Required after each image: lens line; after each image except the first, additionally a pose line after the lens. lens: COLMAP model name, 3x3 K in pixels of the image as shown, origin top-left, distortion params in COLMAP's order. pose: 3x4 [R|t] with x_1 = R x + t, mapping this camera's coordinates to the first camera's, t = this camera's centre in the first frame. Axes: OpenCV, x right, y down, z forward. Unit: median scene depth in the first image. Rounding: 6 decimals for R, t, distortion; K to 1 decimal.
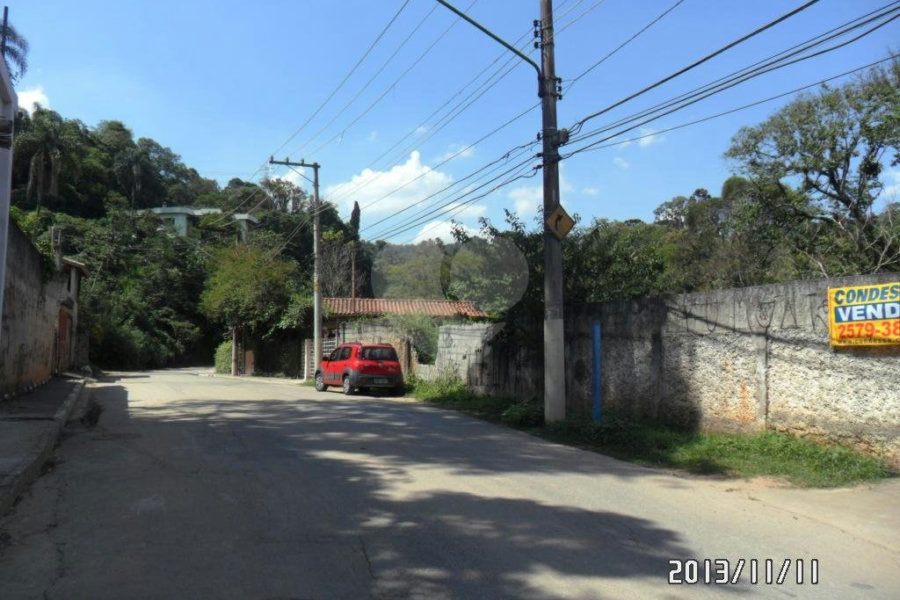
lens RADIAL K [[721.0, 0, 447.9], [0, 721.0, 297.2], [0, 0, 1]] dist [-0.031083, 0.009972]
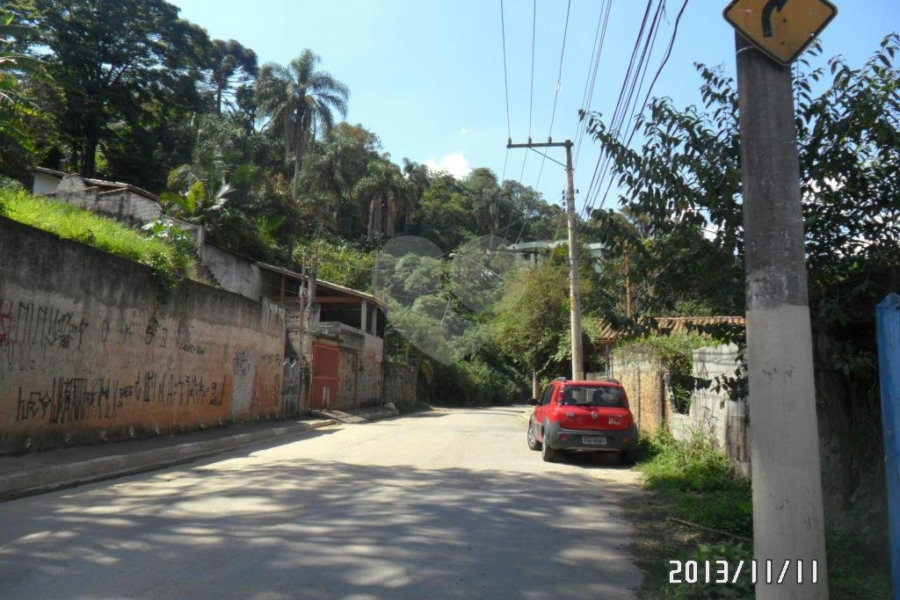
lens RADIAL K [[721.0, 0, 454.8], [0, 721.0, 304.5], [0, 0, 1]] dist [-0.031083, 0.009972]
pose [[0.865033, -0.052207, -0.498991, 0.042178], [0.032848, 0.998331, -0.047506, 0.009382], [0.500638, 0.024703, 0.865304, 0.148196]]
